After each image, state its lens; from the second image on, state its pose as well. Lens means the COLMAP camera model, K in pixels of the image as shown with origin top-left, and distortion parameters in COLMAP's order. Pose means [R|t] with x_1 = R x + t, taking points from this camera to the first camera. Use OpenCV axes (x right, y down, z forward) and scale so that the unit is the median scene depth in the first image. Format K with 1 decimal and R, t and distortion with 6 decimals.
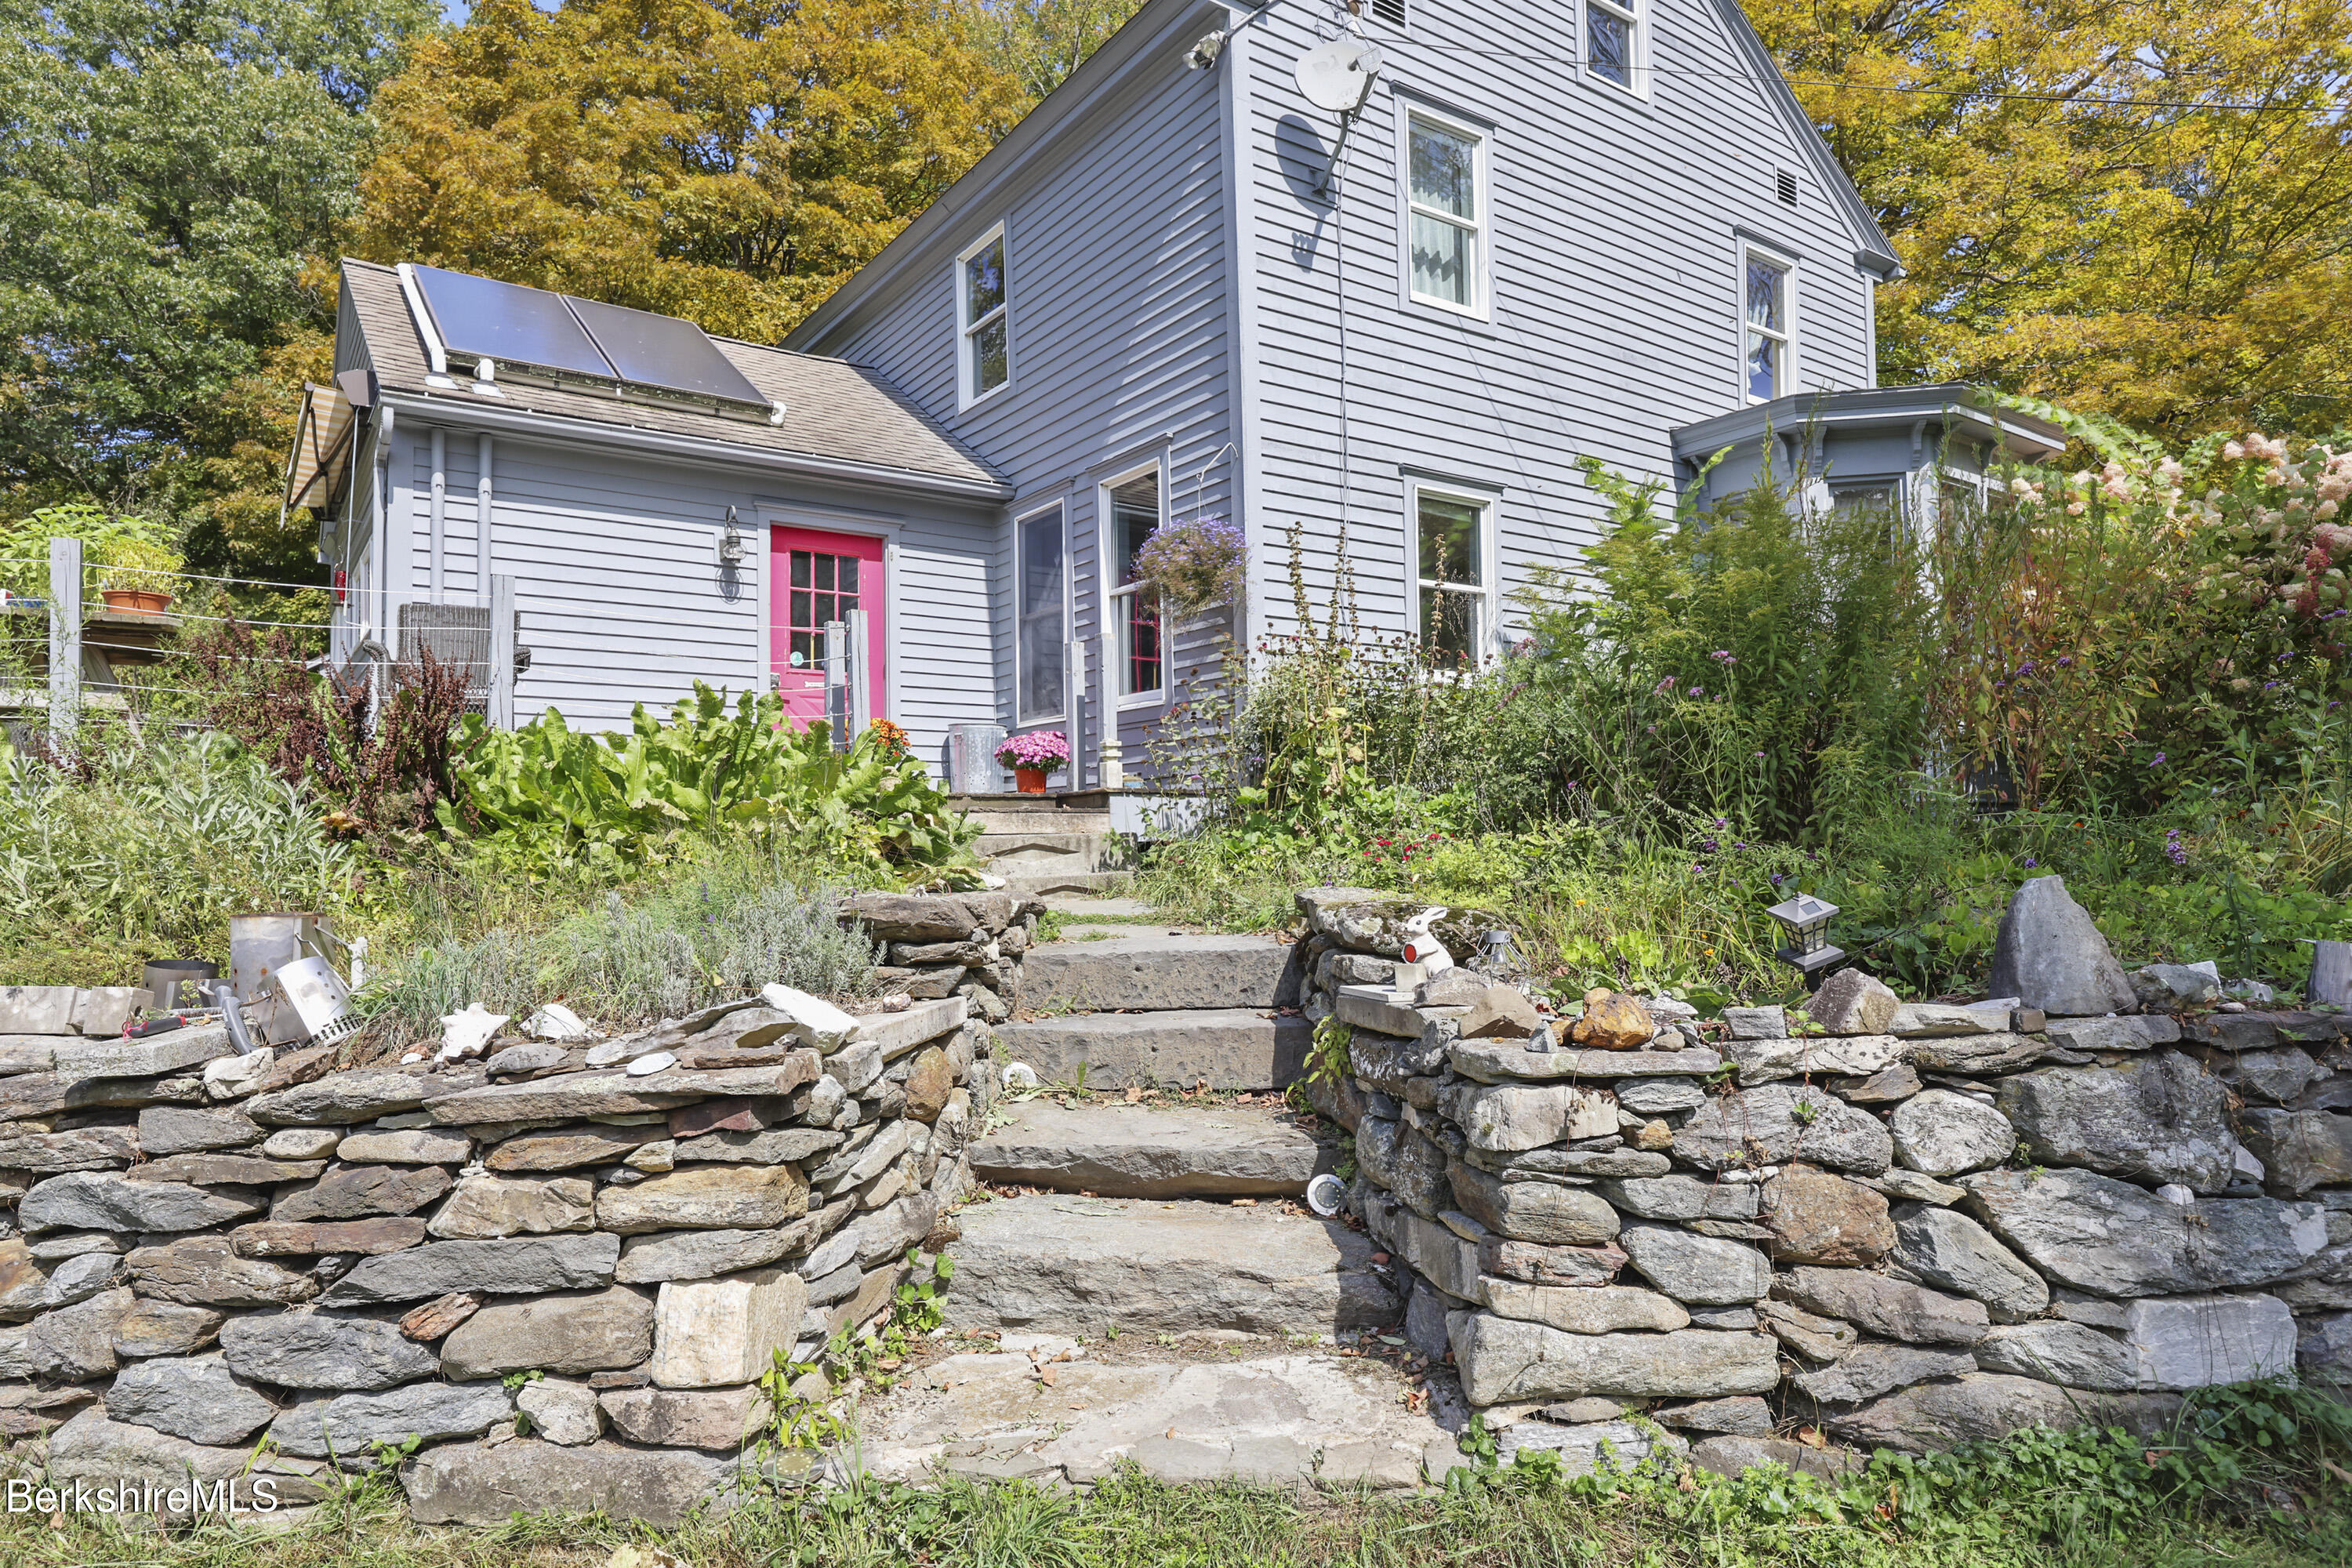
lens RADIAL K [[1365.4, 0, 1175.7], [0, 1365.4, 791.3], [0, 0, 1]] dist [-0.000934, 0.000387]
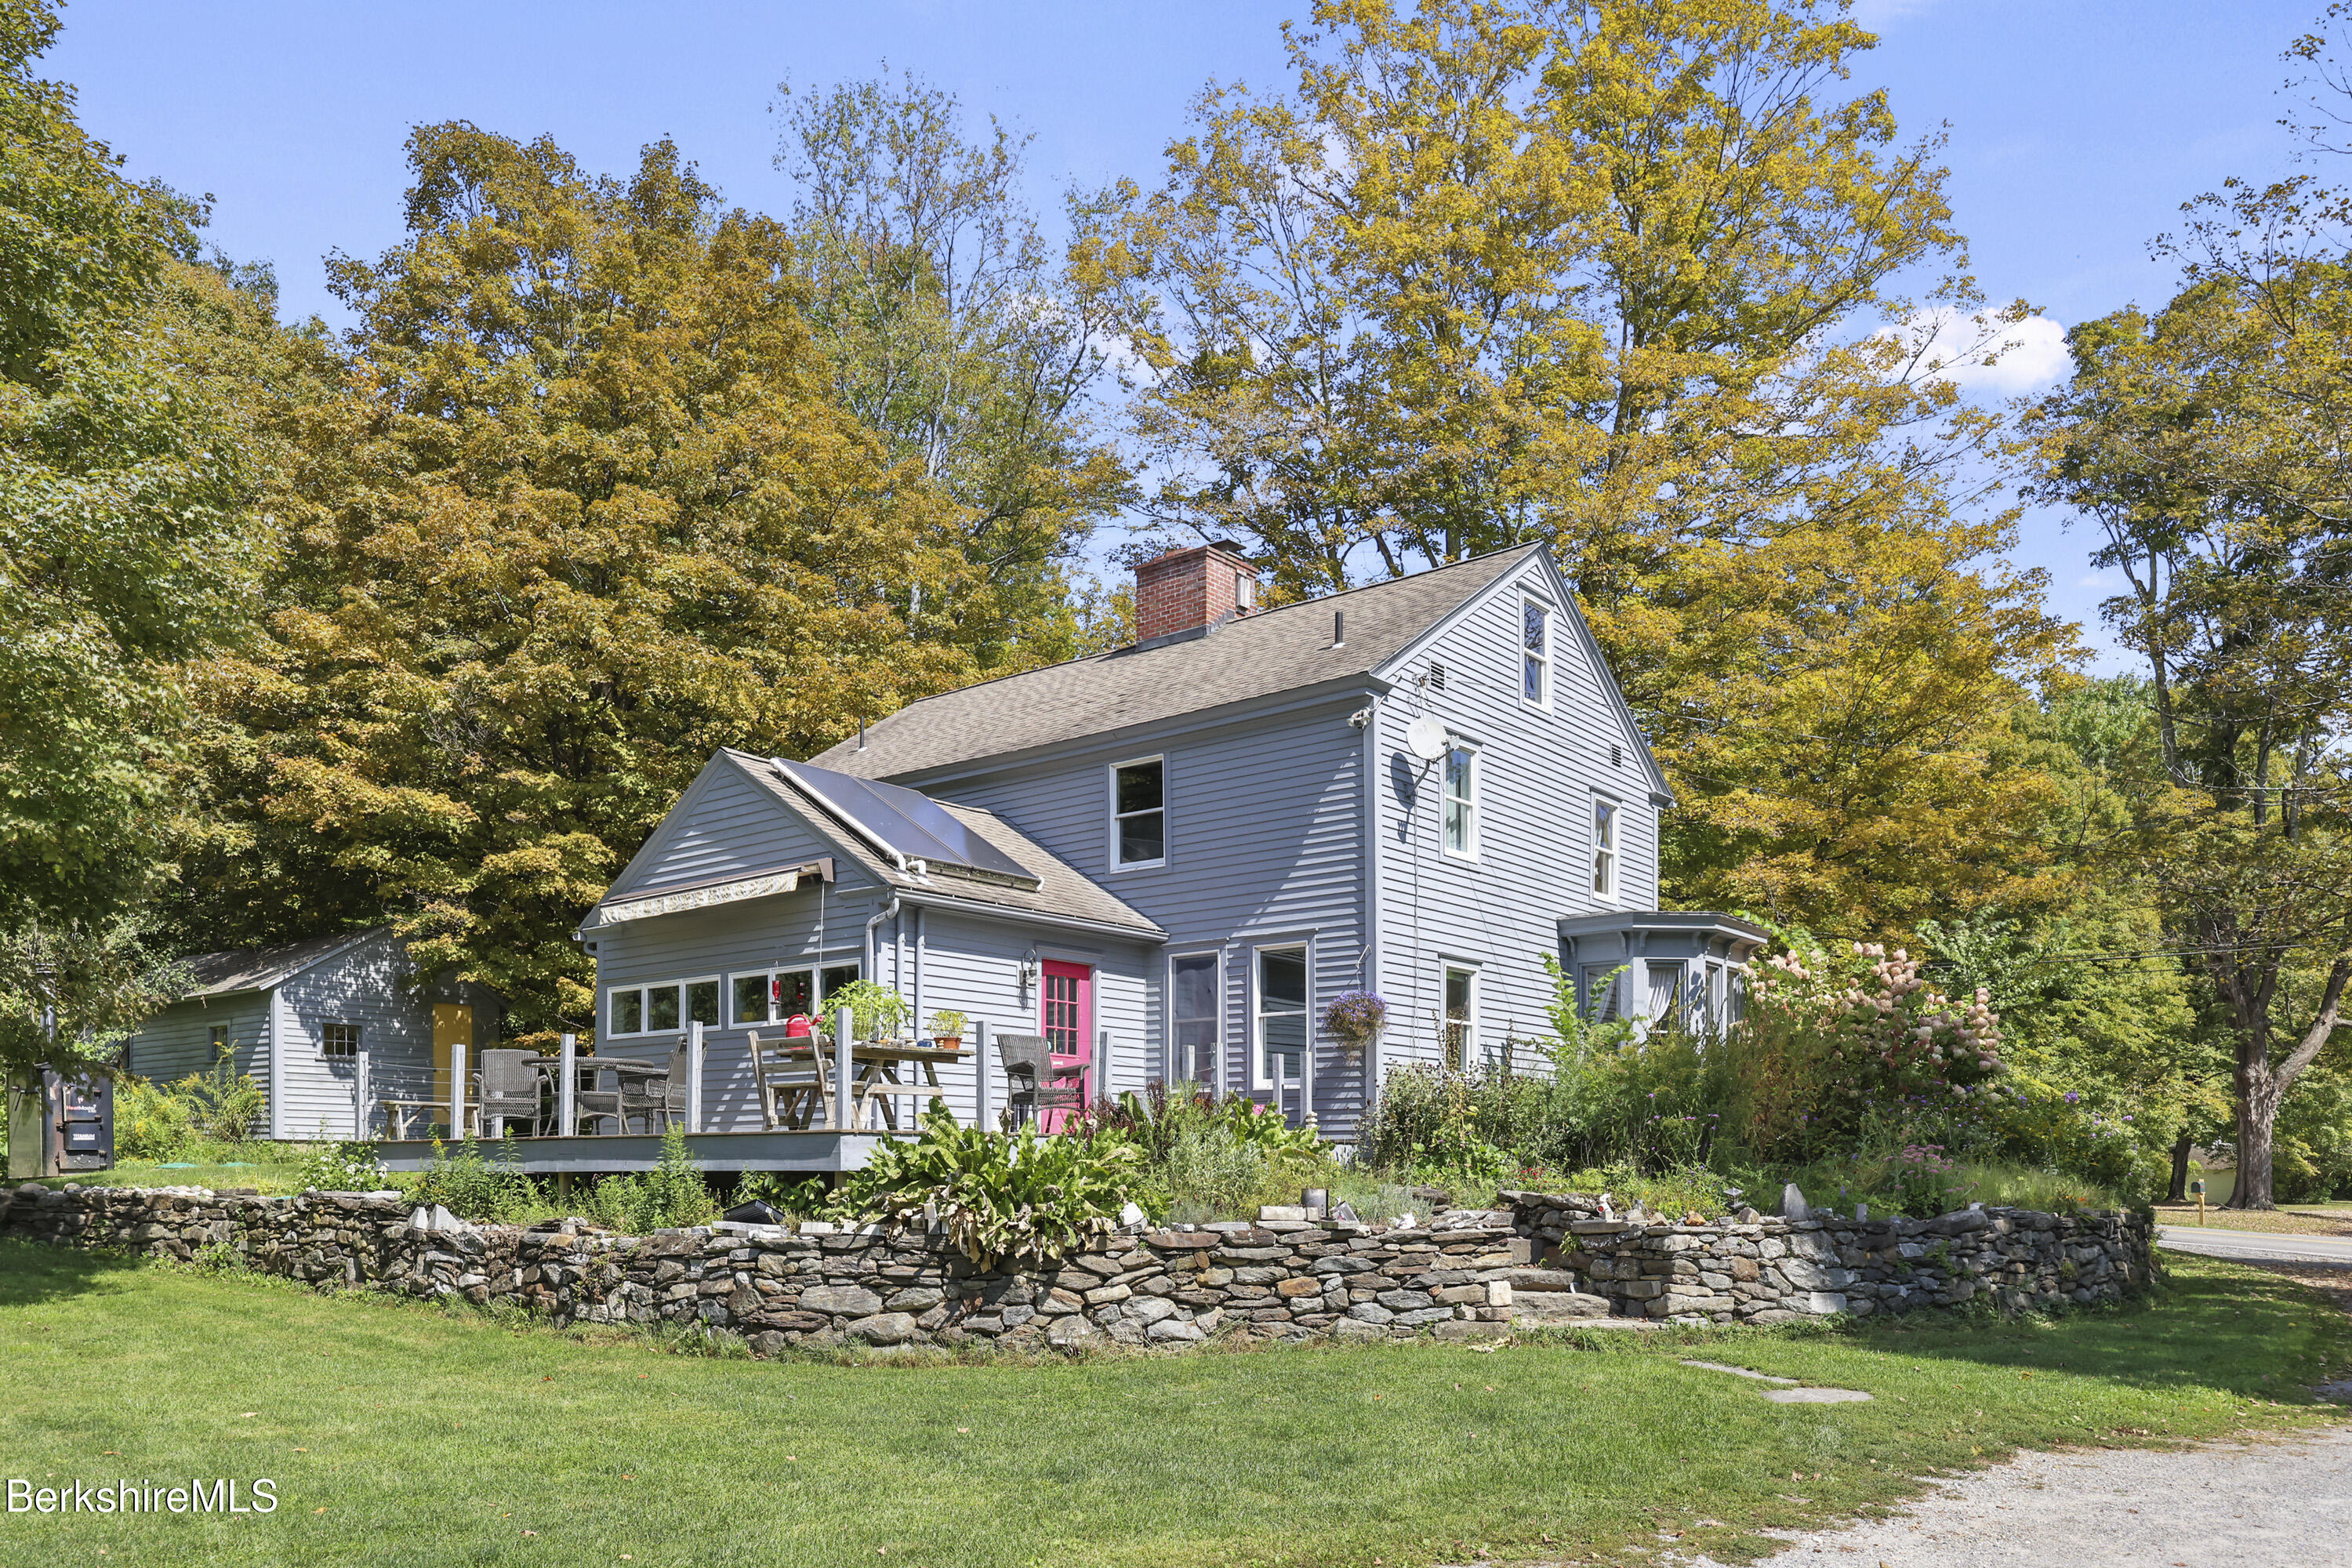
lens RADIAL K [[1718.2, 0, 1177.3], [0, 1718.2, 1172.7], [0, 0, 1]] dist [0.000751, 0.002205]
pose [[0.959635, 0.014963, 0.280852, -2.000323], [-0.025539, 0.999094, 0.034036, -0.071312], [-0.280088, -0.039835, 0.959147, -2.635244]]
